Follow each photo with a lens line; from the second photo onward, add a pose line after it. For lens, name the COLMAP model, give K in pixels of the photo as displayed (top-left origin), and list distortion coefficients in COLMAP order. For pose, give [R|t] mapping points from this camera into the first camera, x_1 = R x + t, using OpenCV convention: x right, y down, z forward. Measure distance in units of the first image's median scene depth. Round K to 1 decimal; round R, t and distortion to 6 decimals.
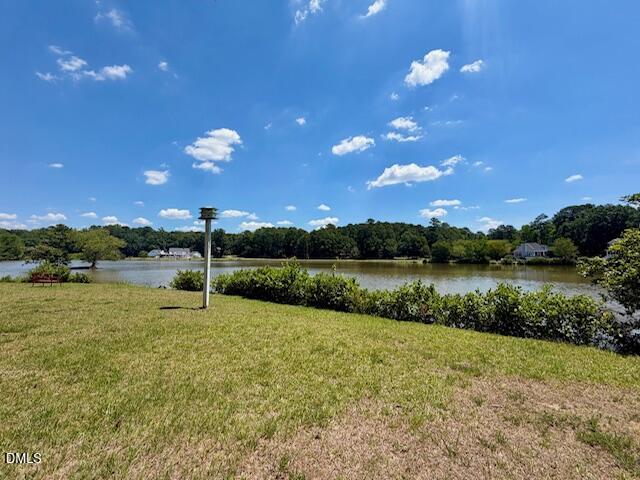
lens RADIAL K [[257.6, 0, 343.2], [0, 257.6, 244.5], [0, 0, 1]] dist [0.001227, 0.000359]
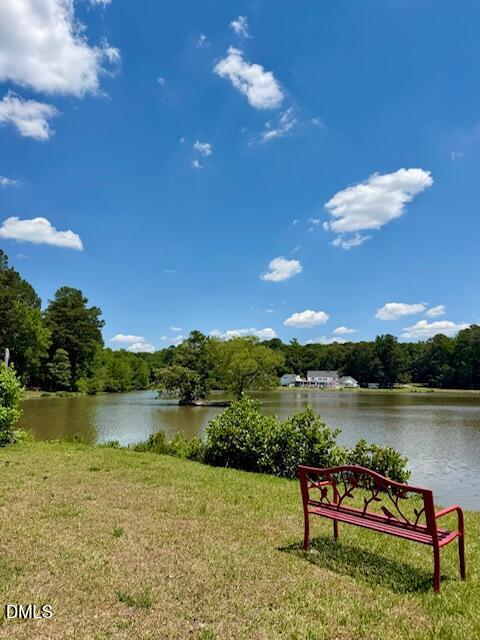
lens RADIAL K [[257.6, 0, 239.6], [0, 257.6, 313.4], [0, 0, 1]] dist [0.001227, 0.000359]
pose [[0.876341, -0.126291, -0.464841, -0.507591], [0.016303, 0.972242, -0.233410, 0.021193], [0.481416, 0.196969, 0.854074, 0.355017]]
